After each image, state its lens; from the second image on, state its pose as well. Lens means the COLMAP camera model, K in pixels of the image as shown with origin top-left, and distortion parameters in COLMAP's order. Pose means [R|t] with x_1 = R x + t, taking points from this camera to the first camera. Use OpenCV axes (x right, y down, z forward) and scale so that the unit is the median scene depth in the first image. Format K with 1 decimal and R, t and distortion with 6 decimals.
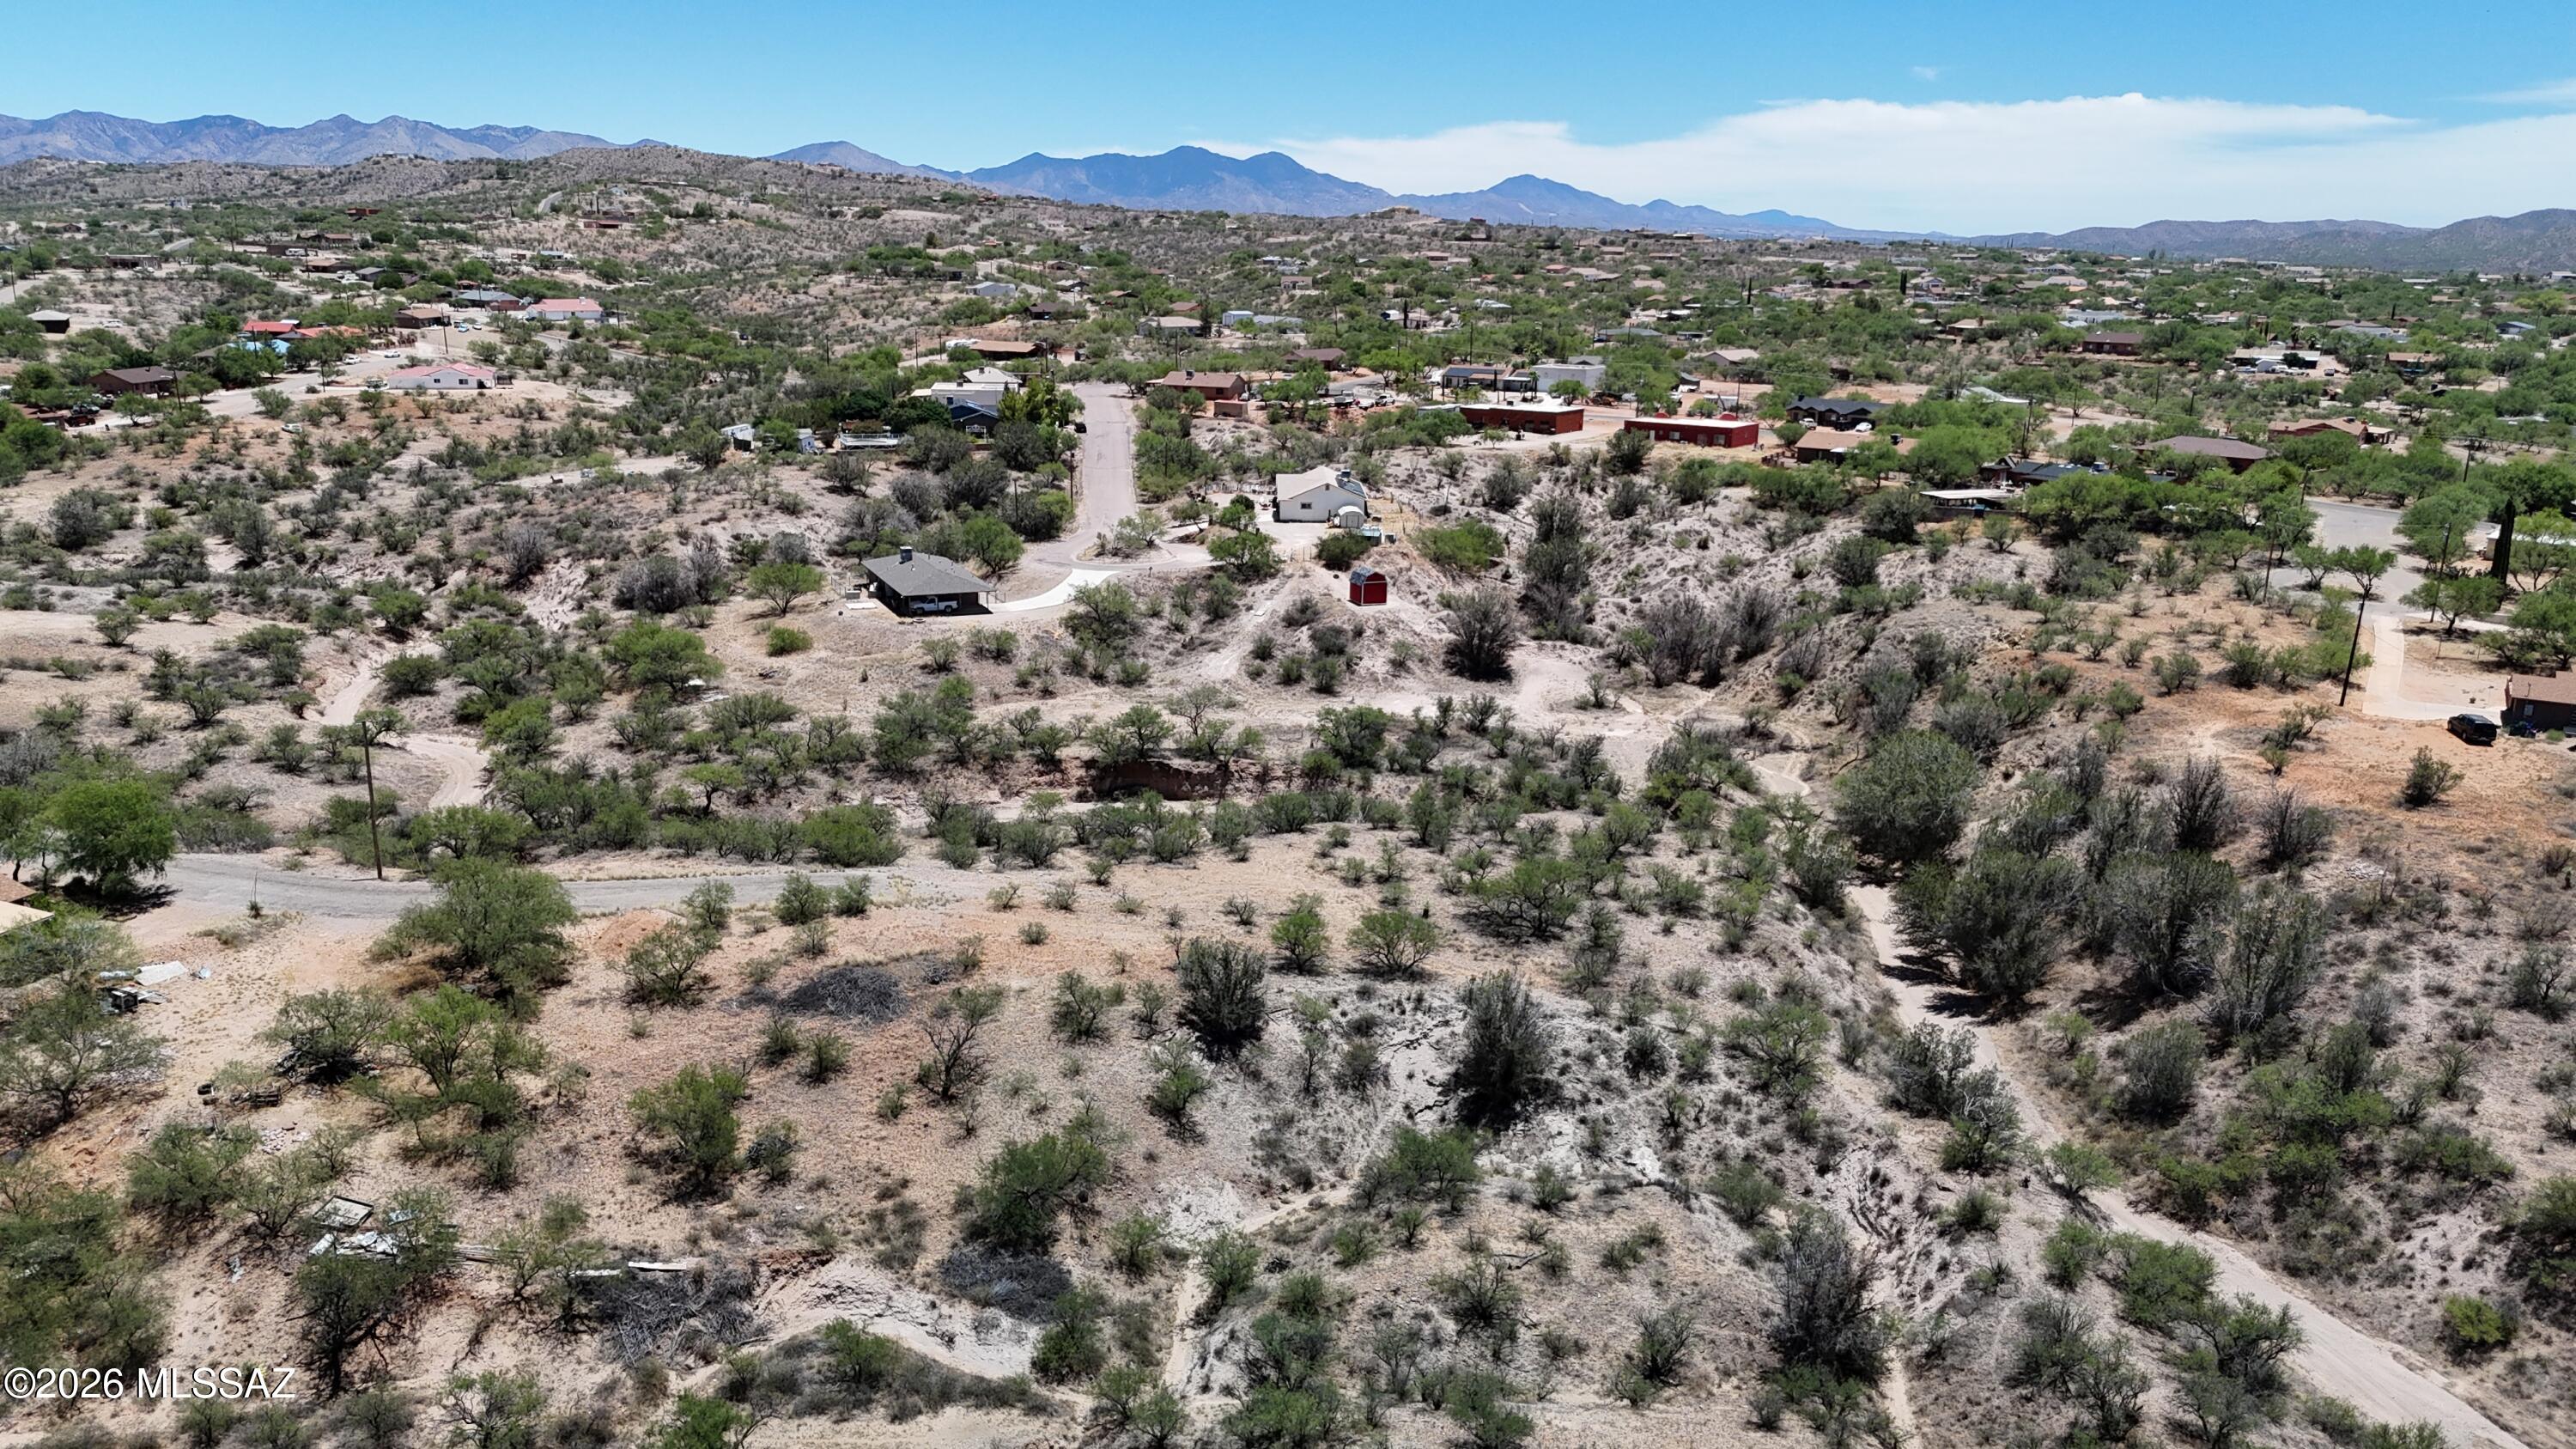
lens RADIAL K [[1880.5, 0, 1288.0], [0, 1880.5, 724.5], [0, 0, 1]] dist [0.080377, -0.086521]
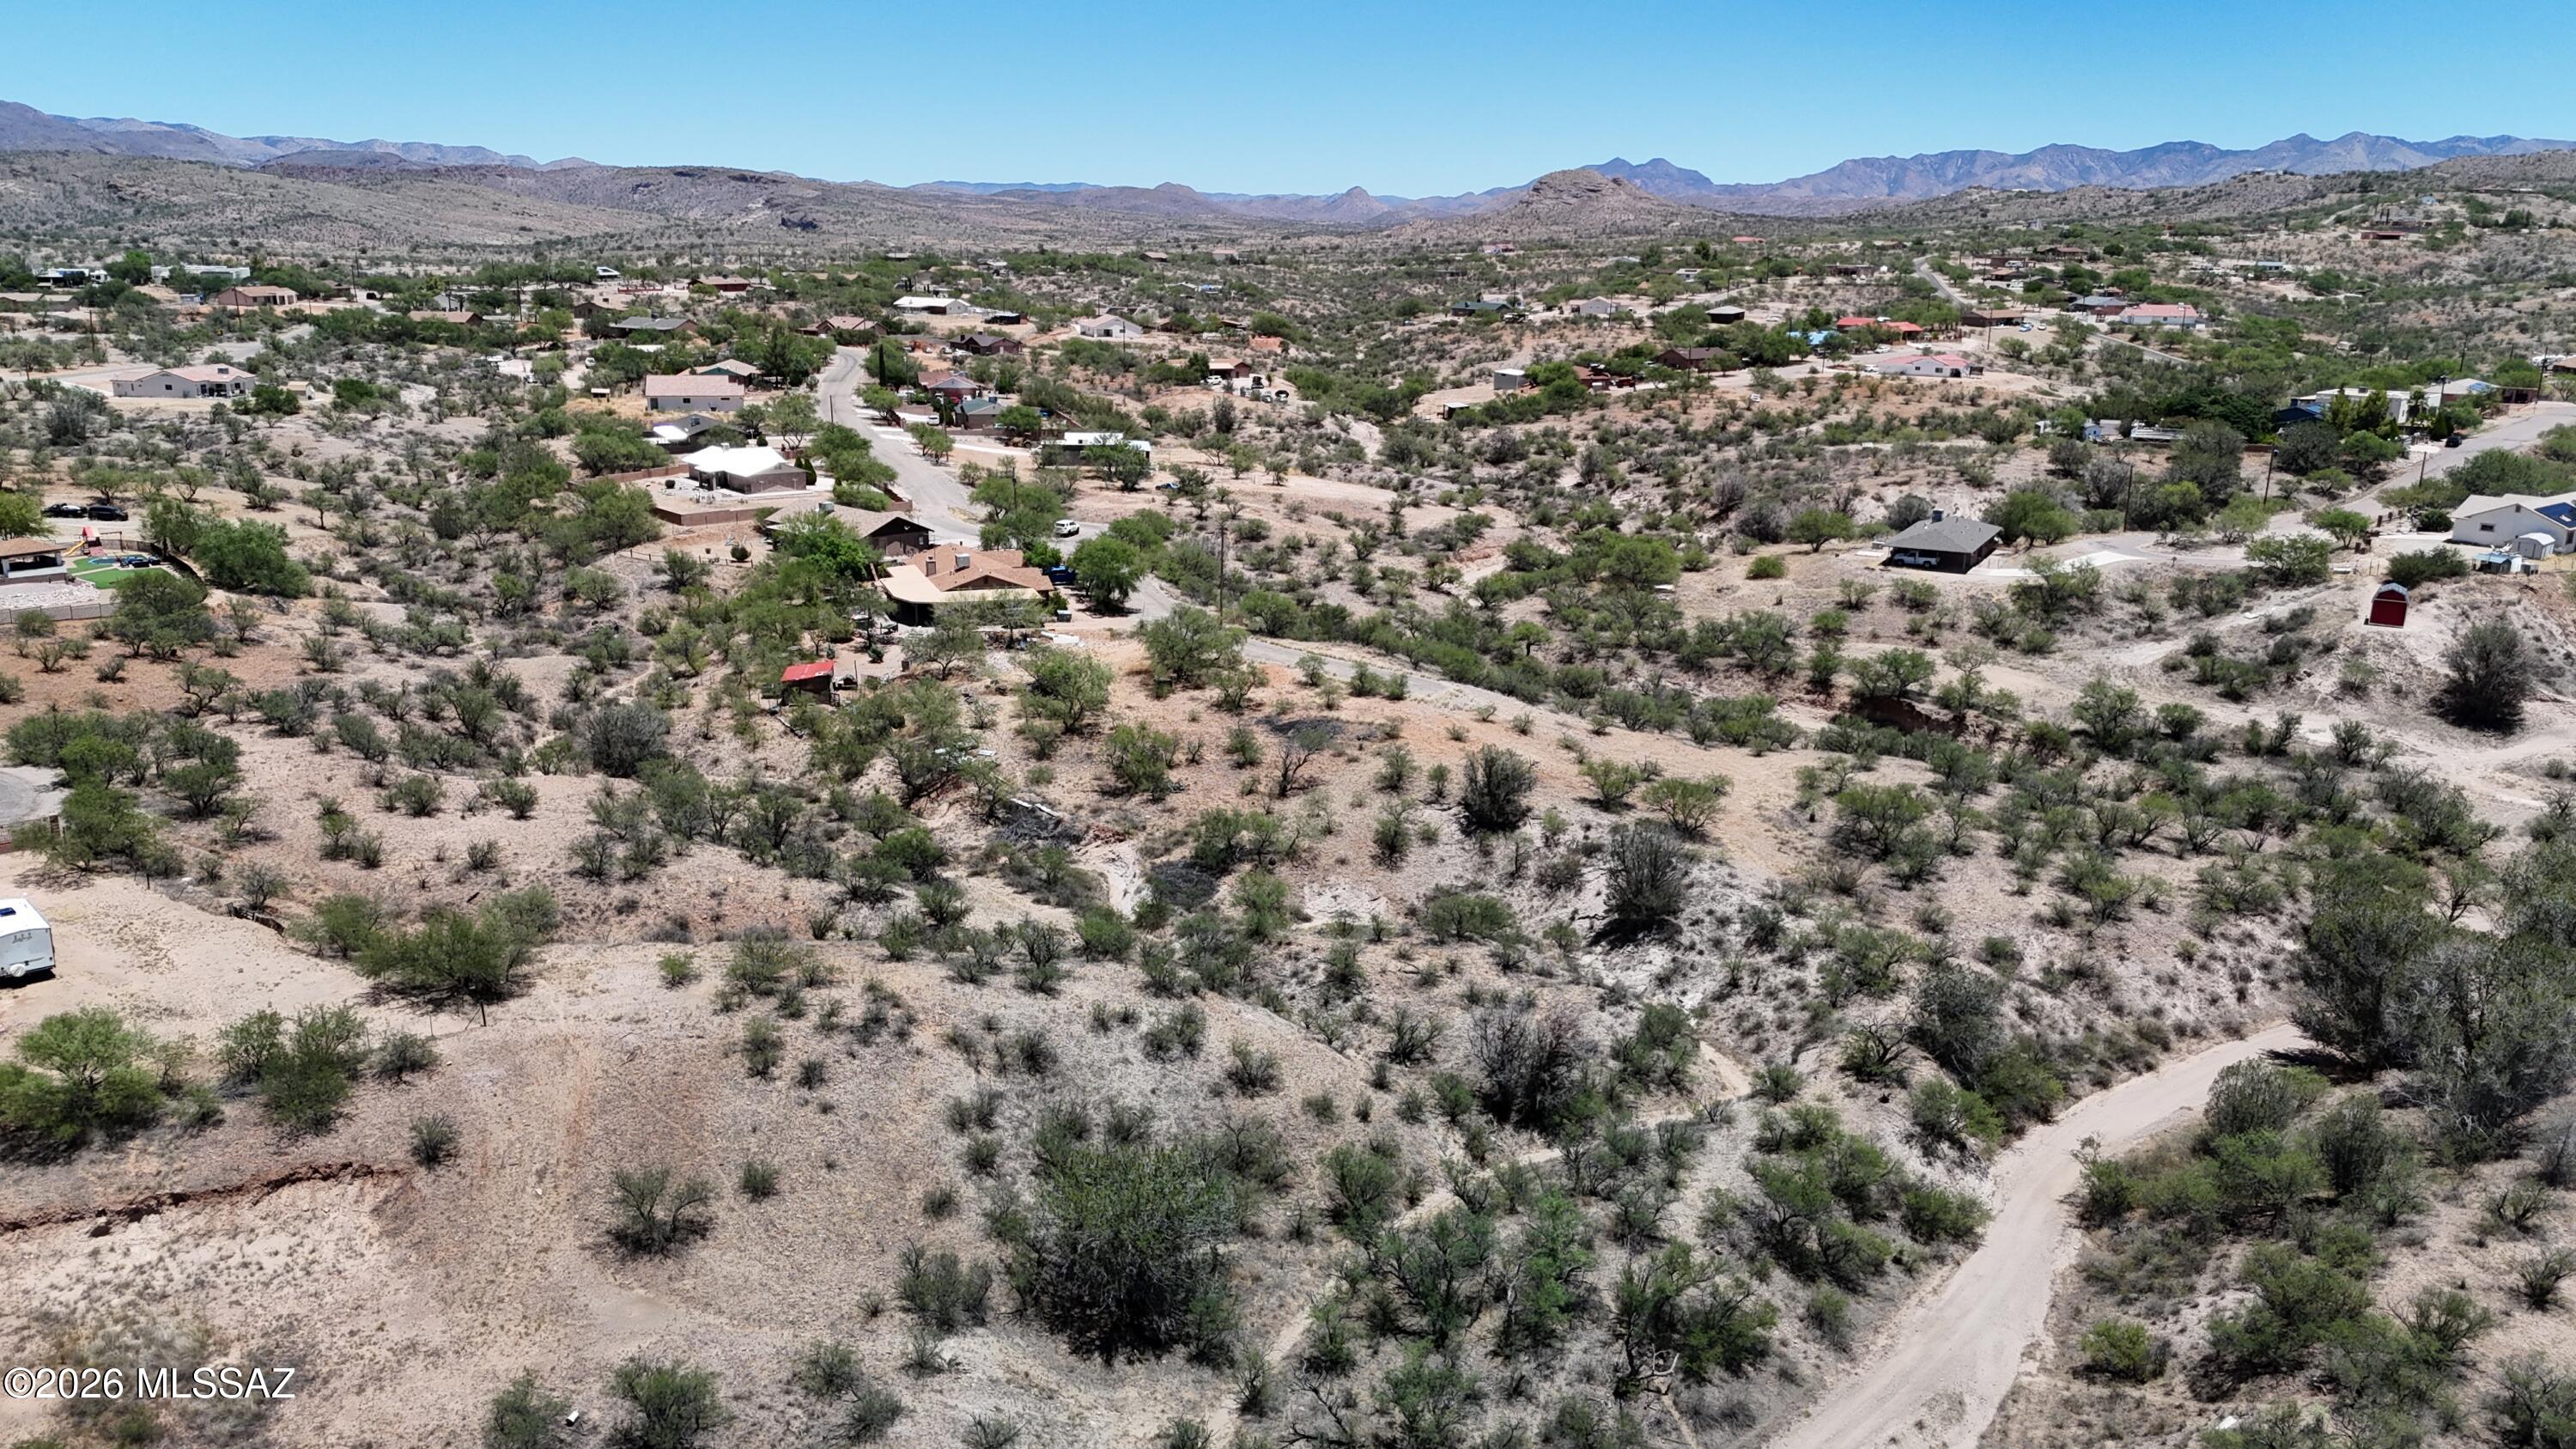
lens RADIAL K [[1880.5, 0, 1288.0], [0, 1880.5, 724.5], [0, 0, 1]] dist [0.080377, -0.086521]
pose [[0.611143, 0.191492, -0.768007, 0.882701], [-0.199344, 0.976255, 0.084788, 0.018178], [0.766007, 0.101280, 0.634804, 0.070272]]
